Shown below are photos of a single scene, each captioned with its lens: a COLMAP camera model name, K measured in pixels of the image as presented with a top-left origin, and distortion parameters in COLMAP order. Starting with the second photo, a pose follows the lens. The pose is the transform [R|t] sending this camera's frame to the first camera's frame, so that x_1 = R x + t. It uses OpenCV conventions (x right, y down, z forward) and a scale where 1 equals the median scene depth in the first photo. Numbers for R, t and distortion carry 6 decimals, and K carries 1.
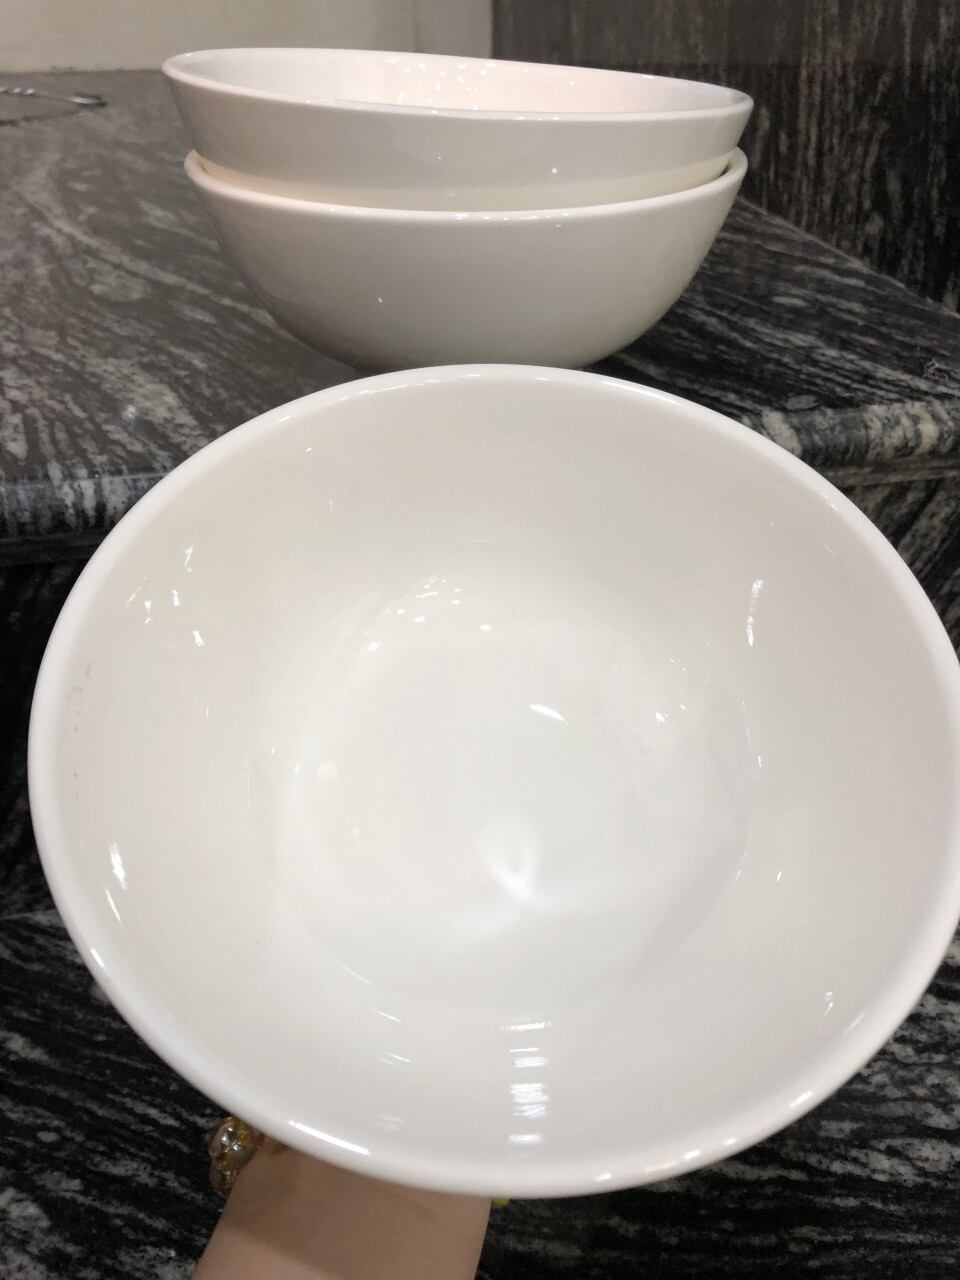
lens RADIAL K [[1046.1, 0, 482.2], [0, 1046.1, 632.2], [0, 0, 1]] dist [0.000997, -0.003679]
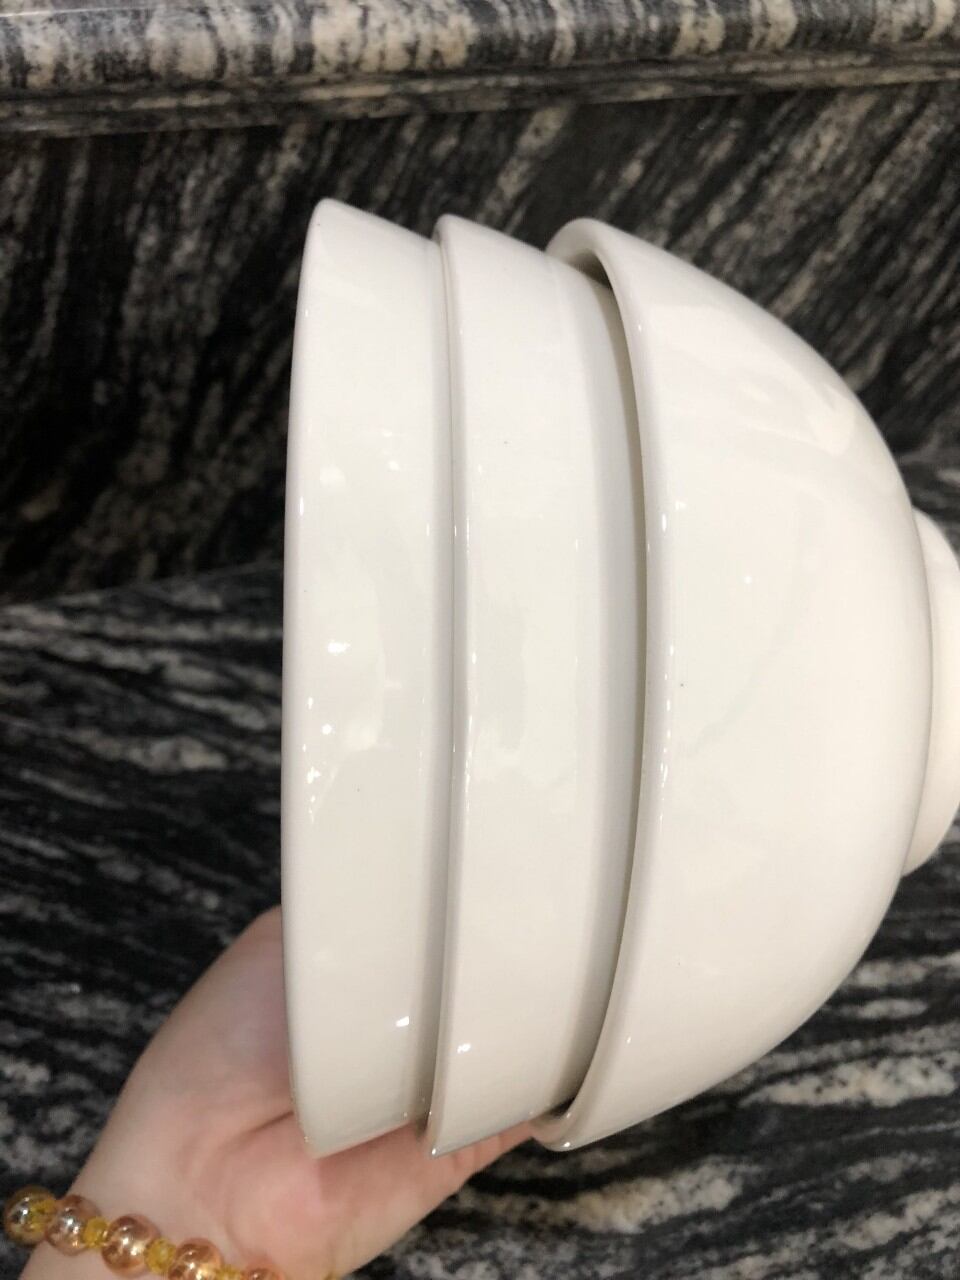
lens RADIAL K [[1058.2, 0, 469.6], [0, 1058.2, 623.2], [0, 0, 1]] dist [0.051196, -0.082068]
pose [[0.992356, -0.038059, 0.117392, -0.049402], [0.009120, 0.971272, 0.237795, 0.068730], [-0.123069, -0.234907, 0.964195, 0.134492]]
